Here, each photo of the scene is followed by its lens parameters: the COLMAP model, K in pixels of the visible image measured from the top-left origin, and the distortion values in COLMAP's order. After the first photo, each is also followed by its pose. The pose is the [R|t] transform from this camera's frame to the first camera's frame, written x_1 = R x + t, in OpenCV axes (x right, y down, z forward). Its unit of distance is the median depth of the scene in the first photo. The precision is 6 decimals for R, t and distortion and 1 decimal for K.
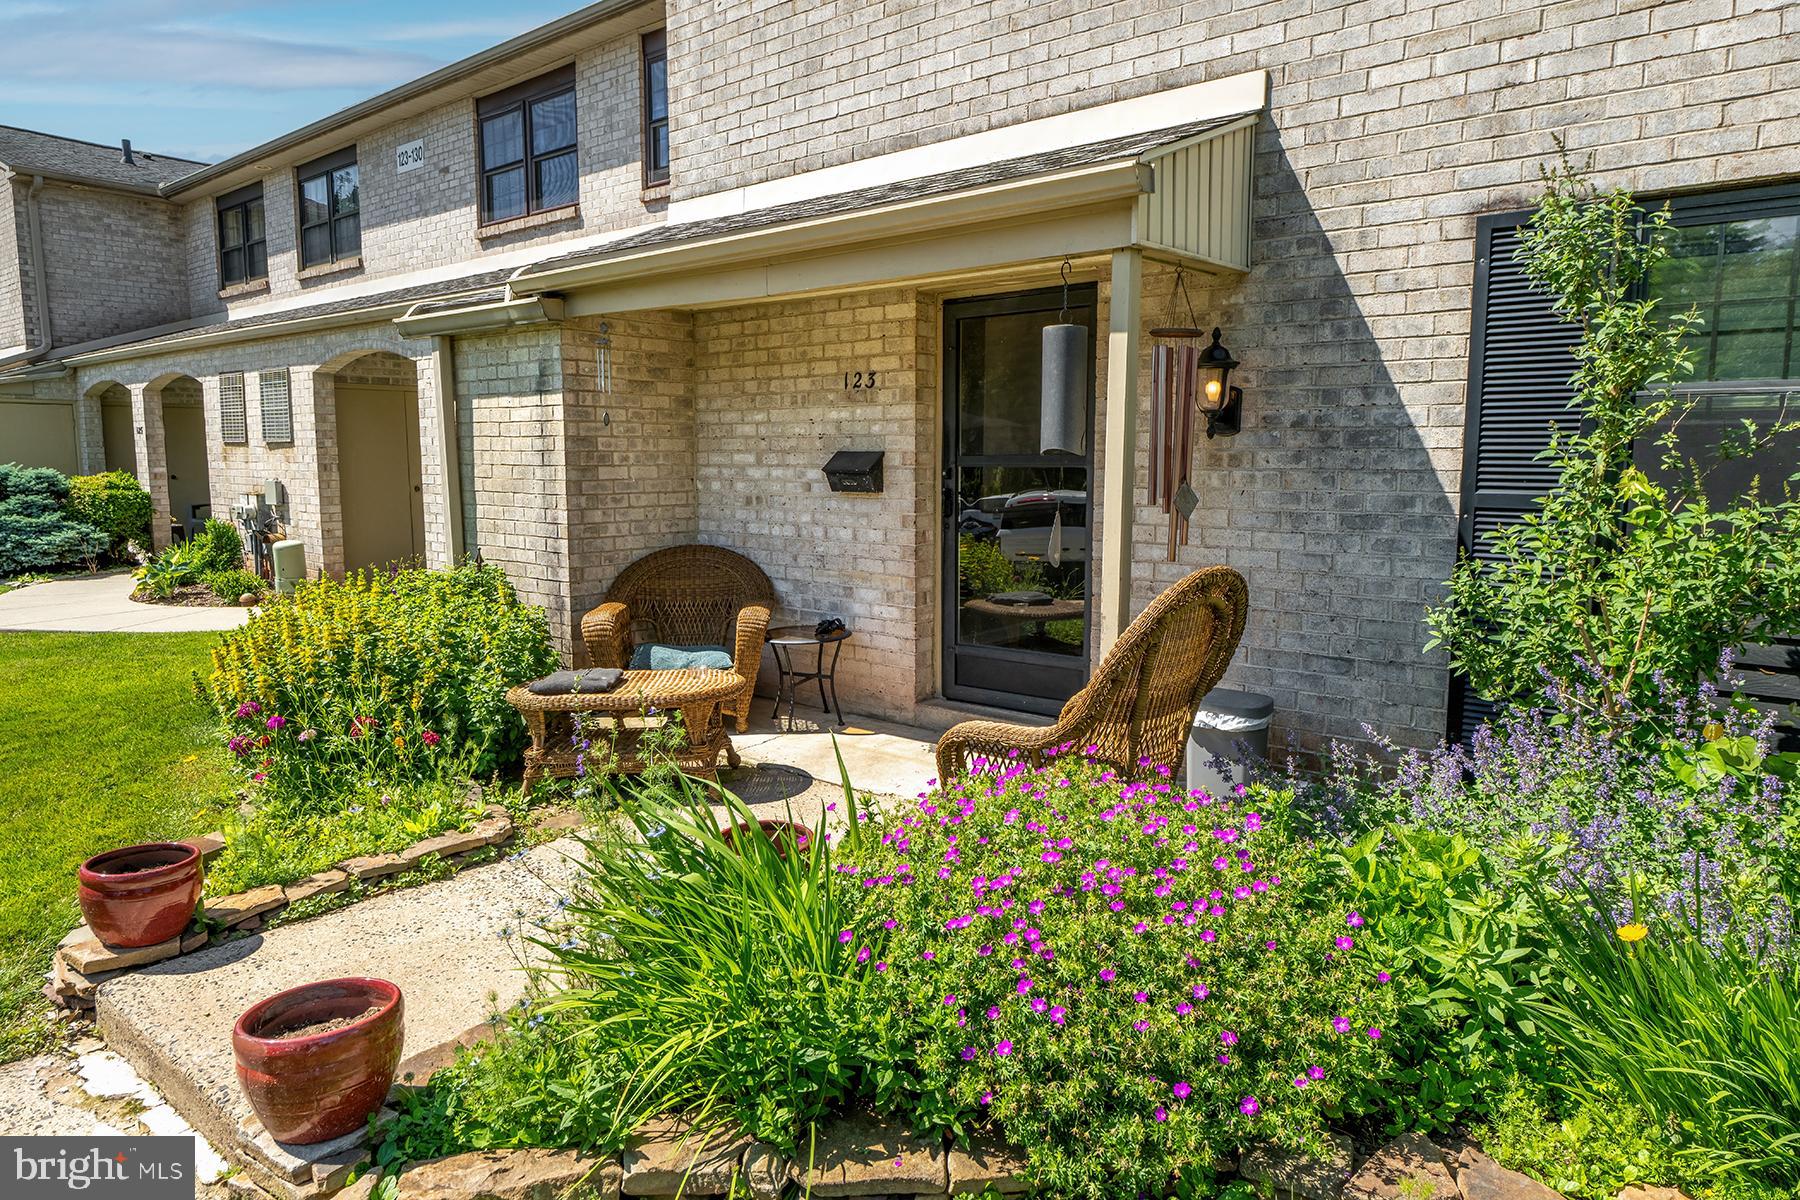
lens RADIAL K [[1115.7, 0, 895.0], [0, 1115.7, 596.3], [0, 0, 1]] dist [-0.004881, 0.003243]
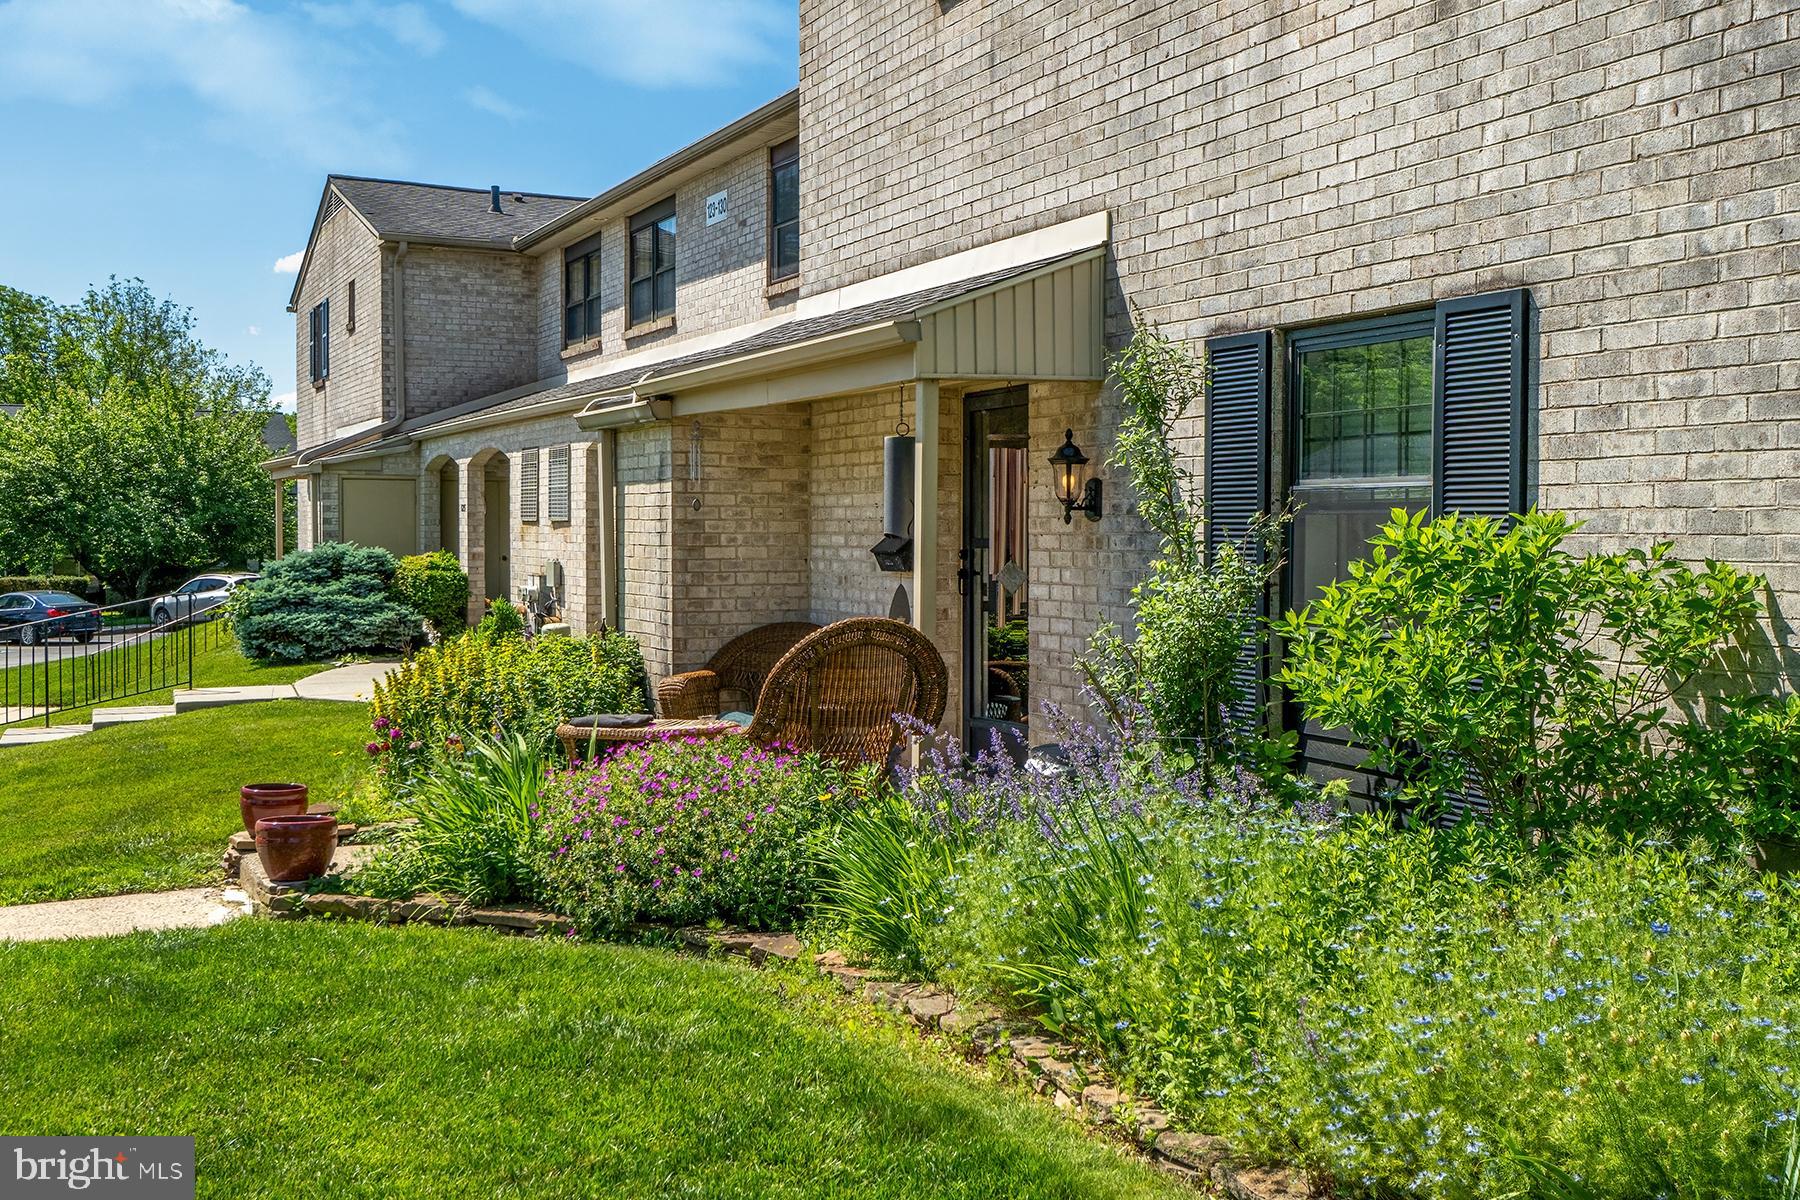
lens RADIAL K [[1908.9, 0, 898.5], [0, 1908.9, 608.3], [0, 0, 1]] dist [-0.006630, 0.000000]
pose [[0.906983, 0.017431, -0.420807, 0.395022], [-0.053446, 0.995829, -0.073945, 0.040984], [0.417763, 0.089558, 0.904131, -0.346479]]
